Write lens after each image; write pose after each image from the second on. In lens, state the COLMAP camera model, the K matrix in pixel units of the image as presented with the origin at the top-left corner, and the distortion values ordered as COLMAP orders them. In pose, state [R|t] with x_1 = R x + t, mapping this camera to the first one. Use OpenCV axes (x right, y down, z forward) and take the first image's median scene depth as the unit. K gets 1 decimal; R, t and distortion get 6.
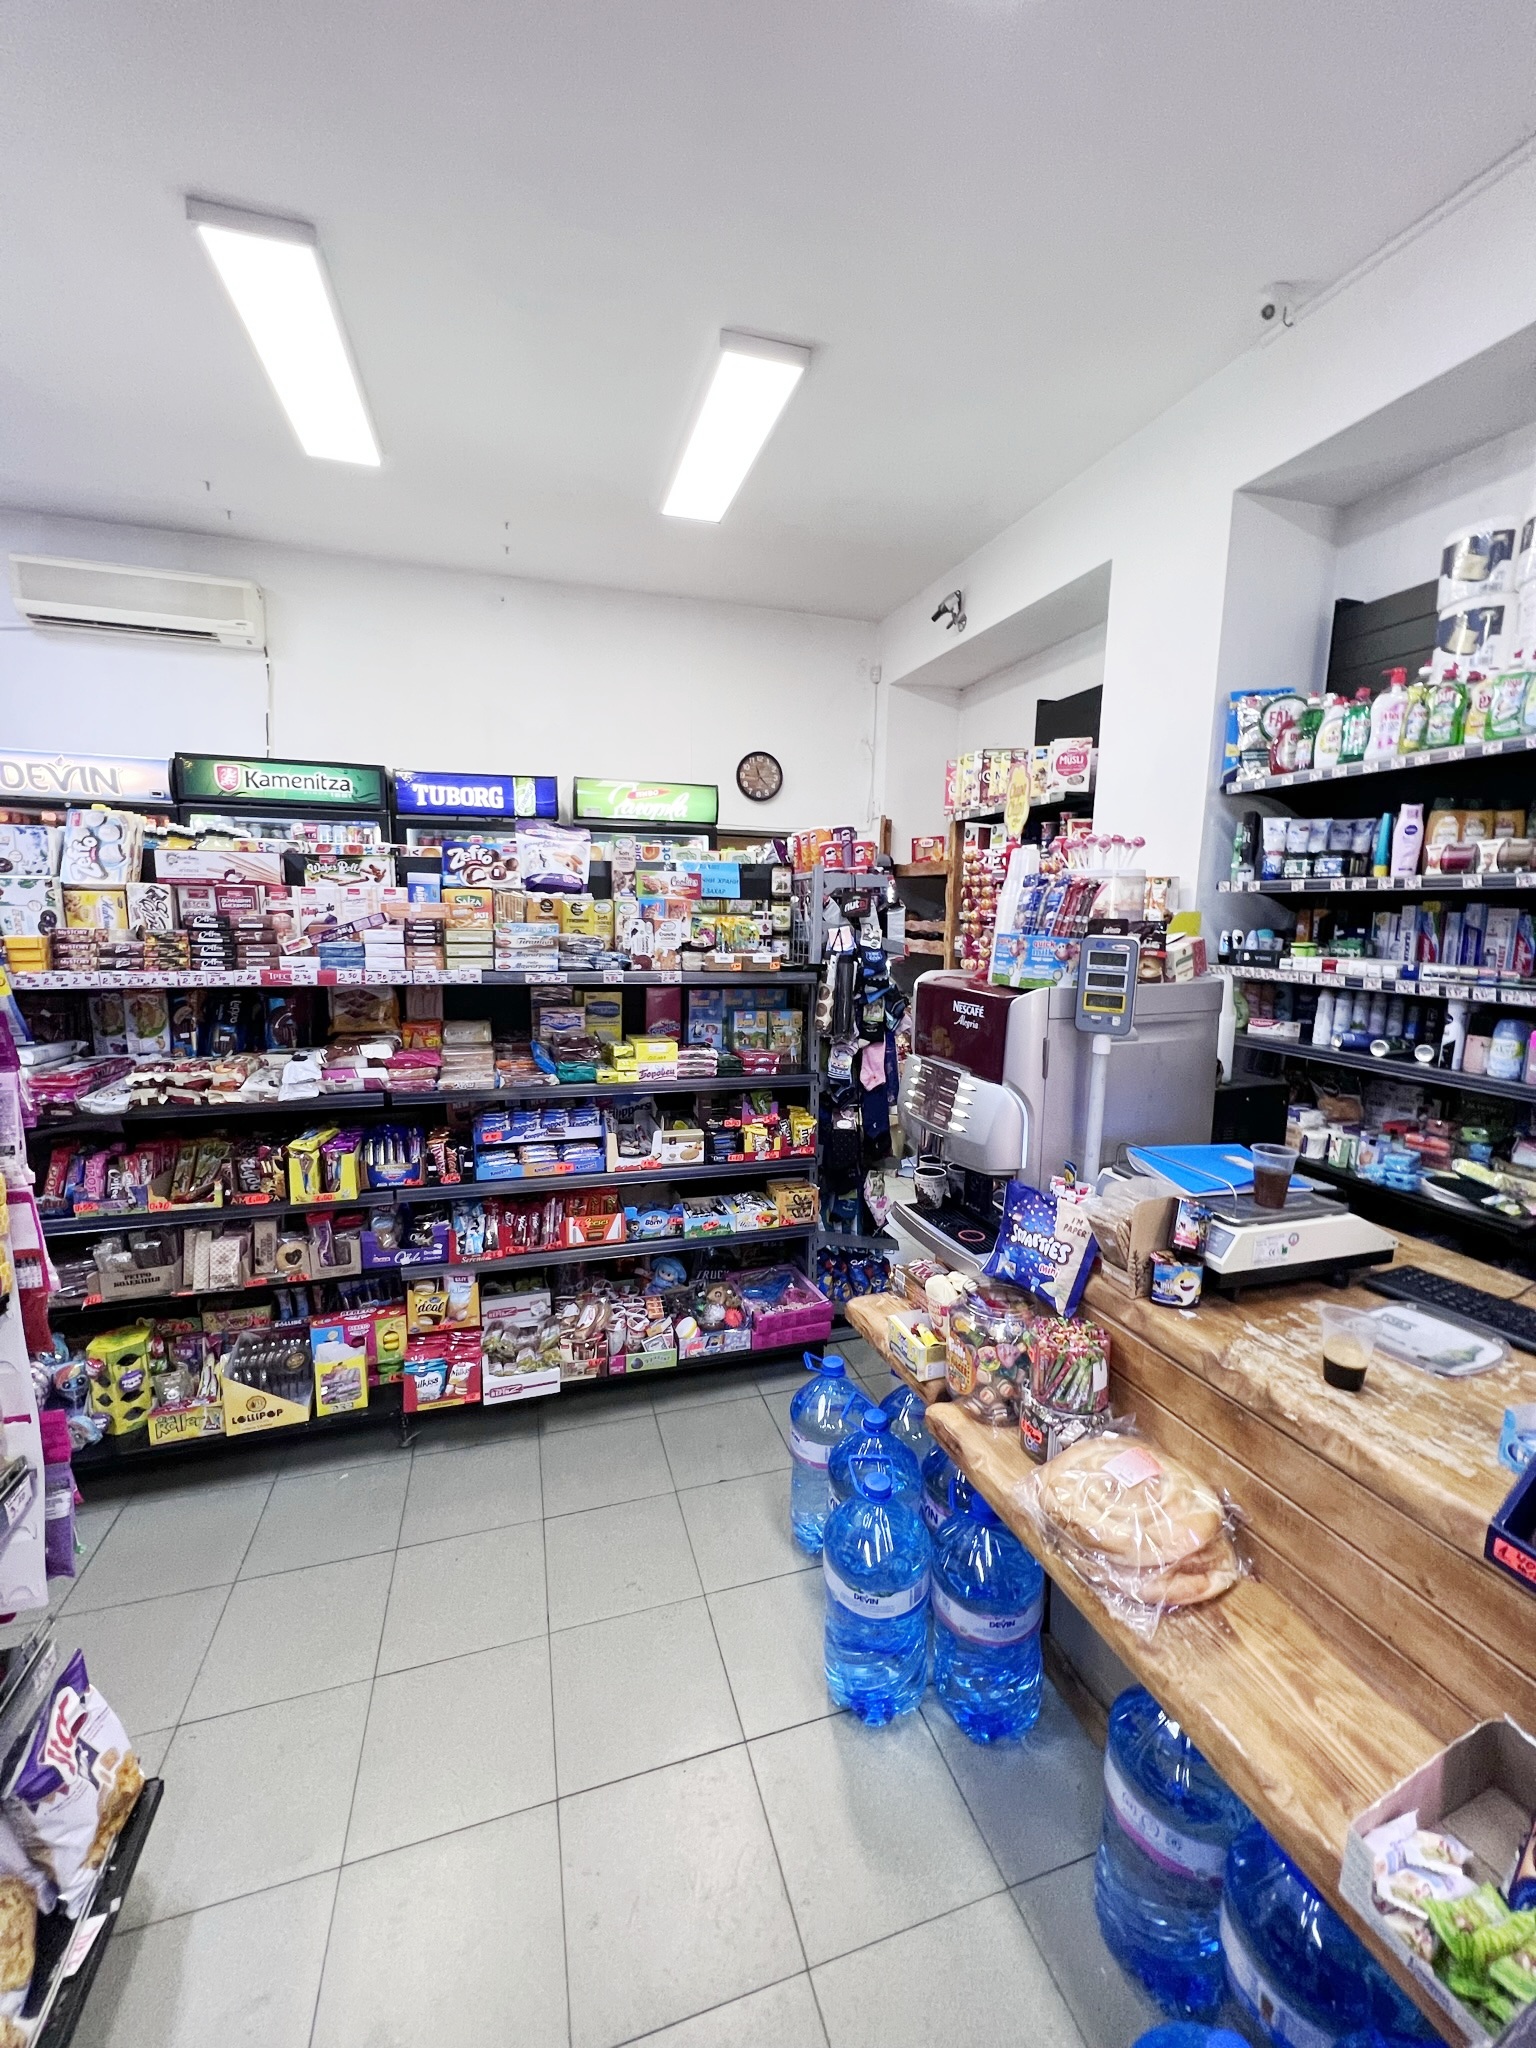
lens RADIAL K [[813.7, 0, 767.3], [0, 813.7, 1027.0], [0, 0, 1]] dist [-0.002645, -0.000182]
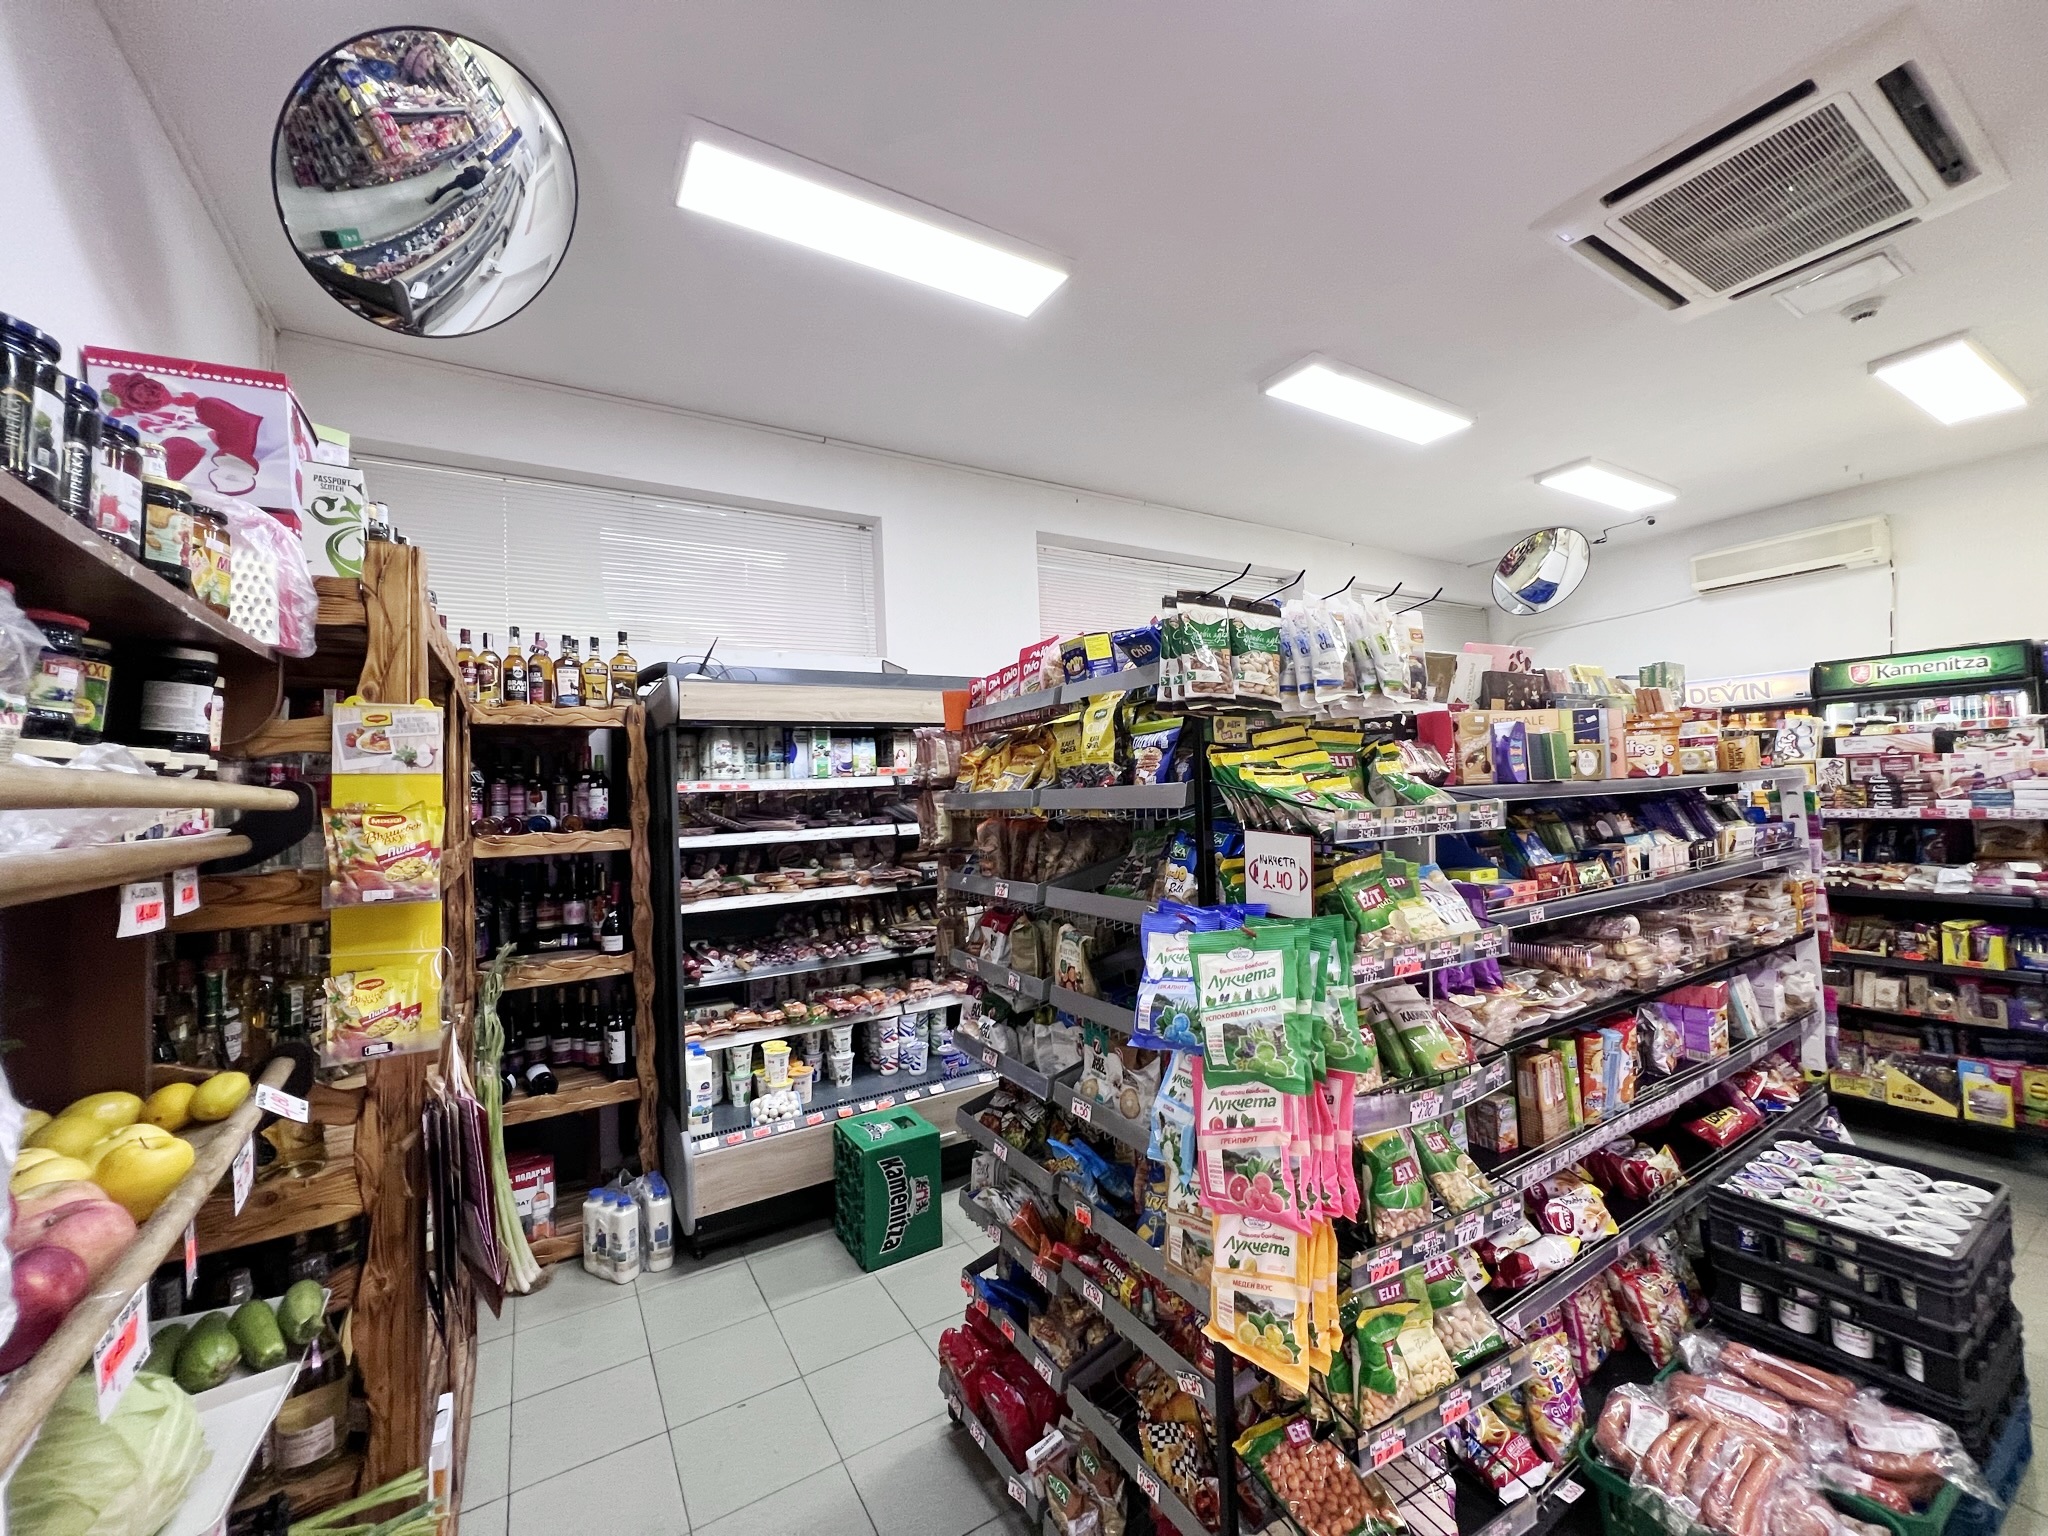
lens RADIAL K [[813.7, 0, 1023.0], [0, 813.7, 770.3], [0, 0, 1]] dist [-0.002645, -0.000182]
pose [[0.242063, -0.052326, -0.968849, 0.457484], [-0.099457, 0.991947, -0.078423, 0.145273], [0.965150, 0.115342, 0.234909, -1.002676]]
